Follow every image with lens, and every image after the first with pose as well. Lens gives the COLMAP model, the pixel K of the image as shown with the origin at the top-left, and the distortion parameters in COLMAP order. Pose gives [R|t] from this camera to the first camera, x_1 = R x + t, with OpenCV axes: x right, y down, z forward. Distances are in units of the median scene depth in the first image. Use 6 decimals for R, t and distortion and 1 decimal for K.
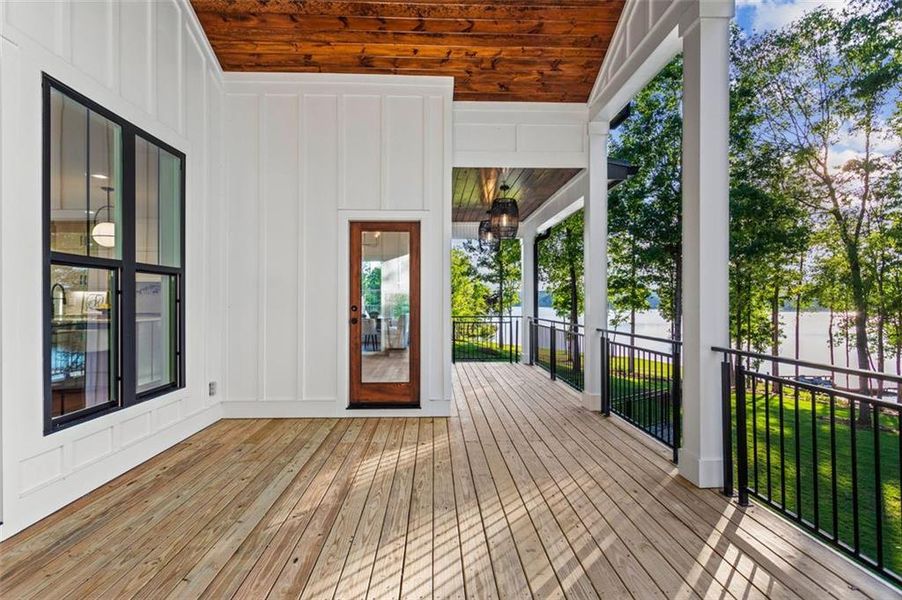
lens RADIAL K [[432.7, 0, 450.5], [0, 432.7, 298.3], [0, 0, 1]] dist [0.019477, 0.000049]
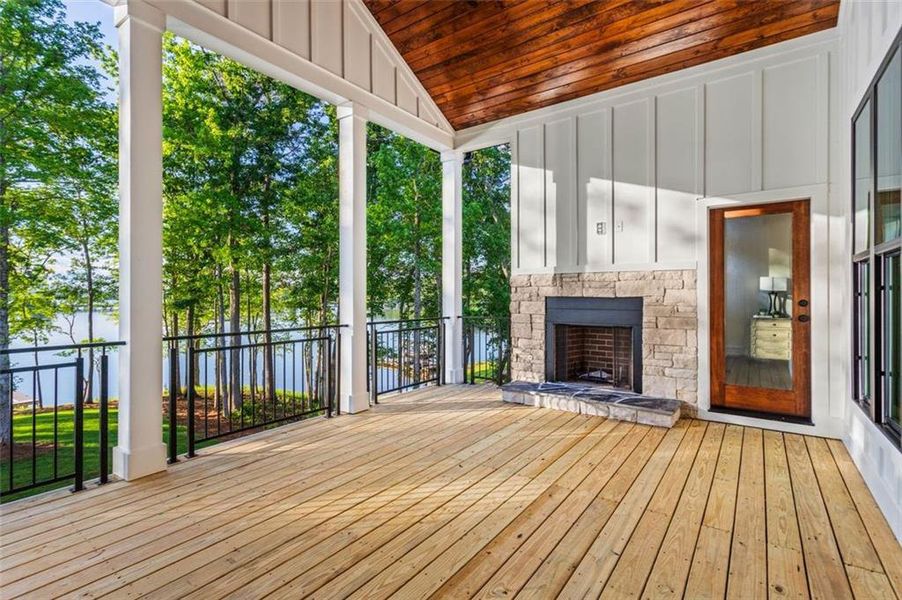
lens RADIAL K [[432.7, 0, 451.2], [0, 432.7, 297.3], [0, 0, 1]] dist [0.019477, 0.000049]
pose [[-0.793091, 0.001550, 0.609101, -0.738038], [-0.001060, 0.999992, -0.003926, 0.018311], [-0.609102, -0.003759, -0.793083, 1.652092]]
